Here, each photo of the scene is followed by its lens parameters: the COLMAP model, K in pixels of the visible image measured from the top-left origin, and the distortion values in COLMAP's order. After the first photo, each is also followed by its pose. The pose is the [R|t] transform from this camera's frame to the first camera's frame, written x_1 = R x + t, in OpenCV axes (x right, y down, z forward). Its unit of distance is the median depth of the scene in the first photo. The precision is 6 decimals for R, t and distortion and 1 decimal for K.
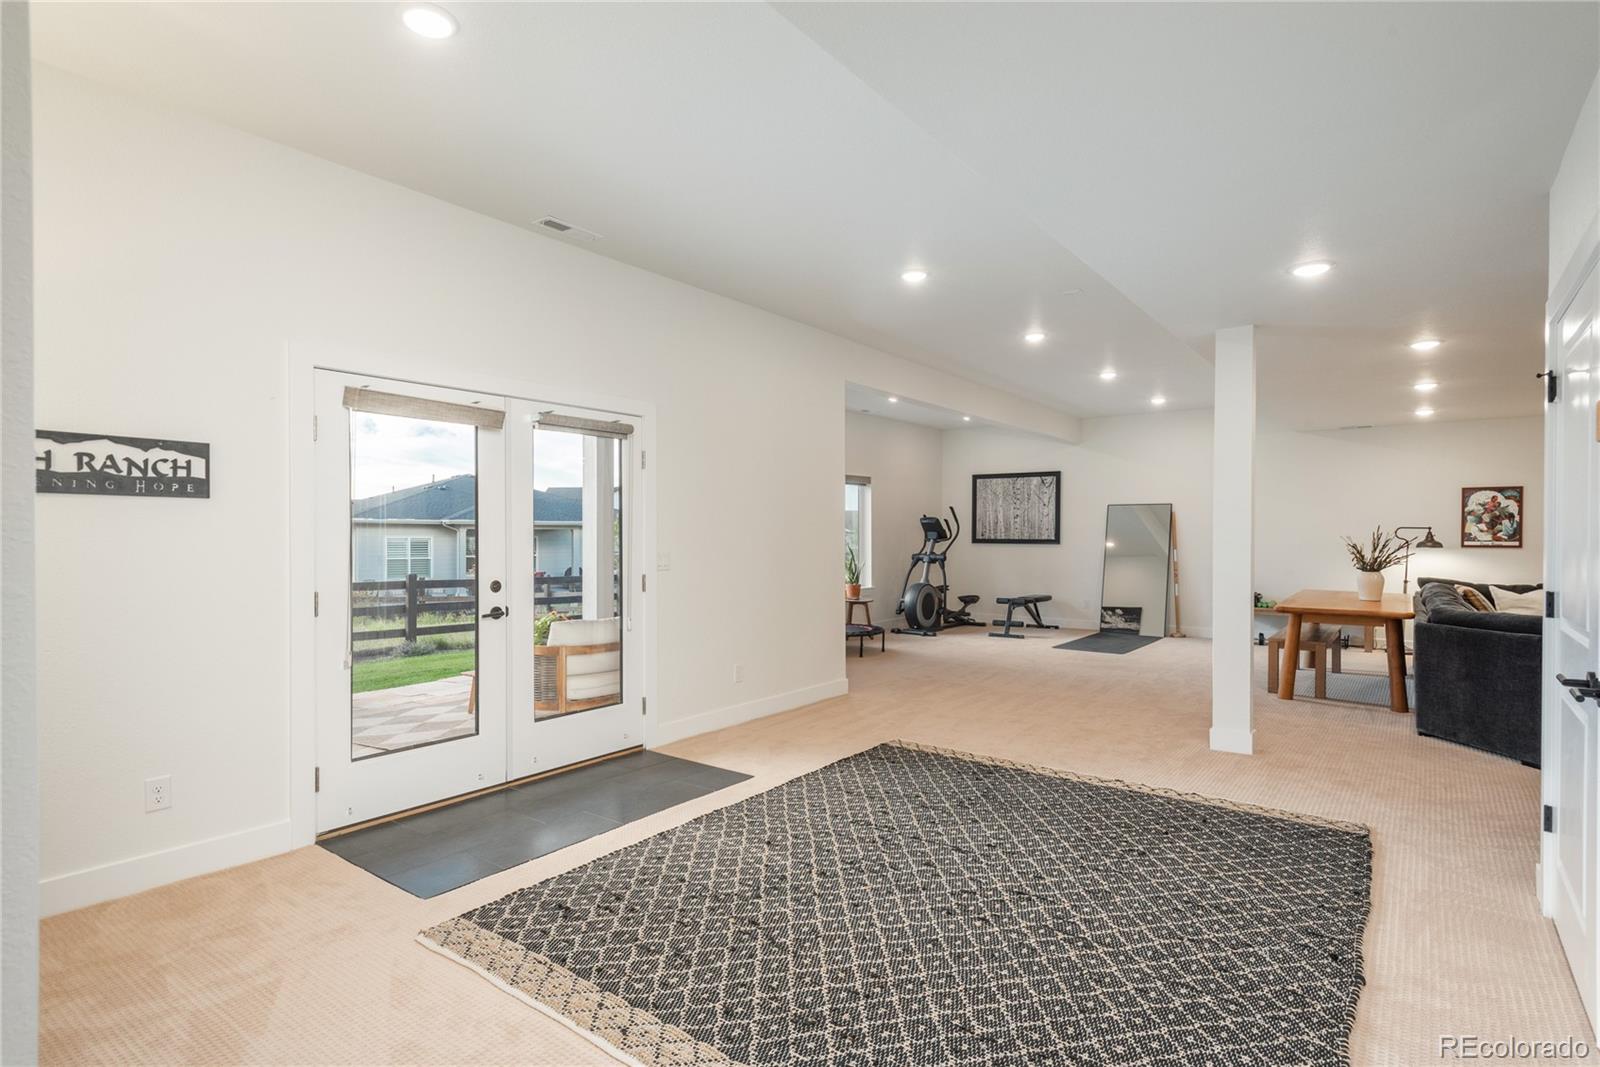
lens RADIAL K [[824.9, 0, 807.3], [0, 824.9, 541.1], [0, 0, 1]] dist [0.003613, -0.000187]
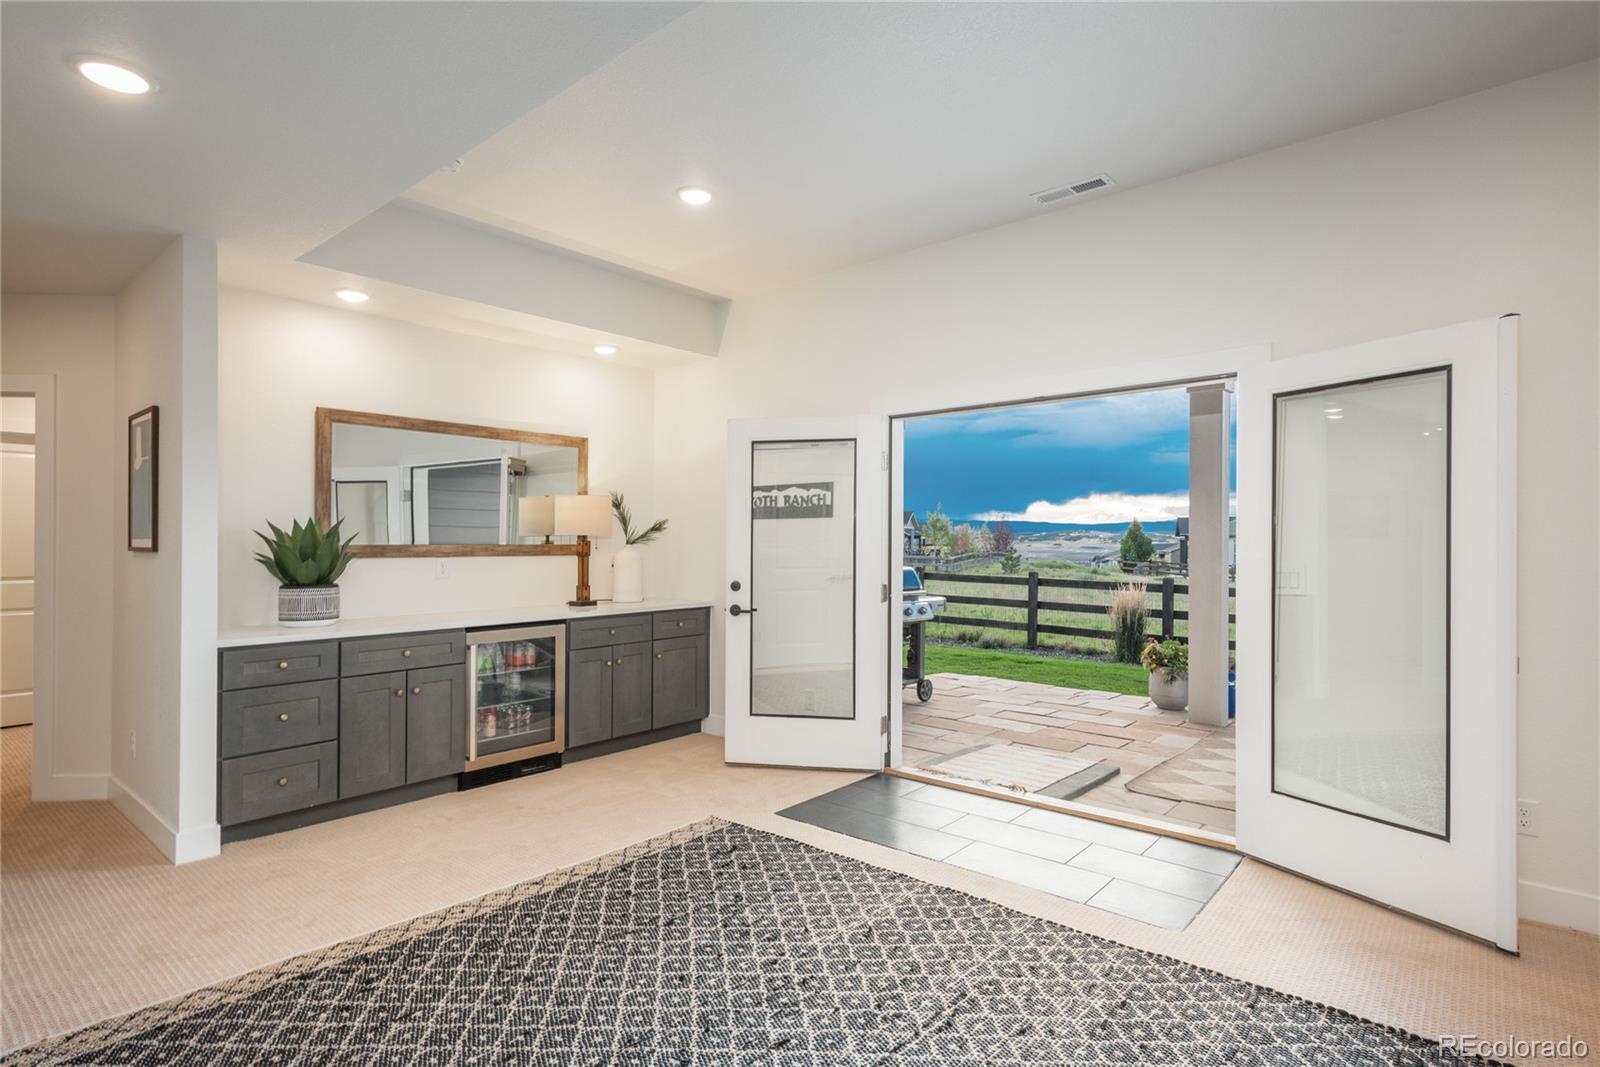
lens RADIAL K [[824.9, 0, 807.3], [0, 824.9, 534.3], [0, 0, 1]] dist [0.003613, -0.000187]
pose [[-0.077878, -0.008160, -0.996930, 0.330087], [-0.006737, 0.999948, -0.007658, -0.003355], [0.996940, 0.006120, -0.077929, 0.438076]]
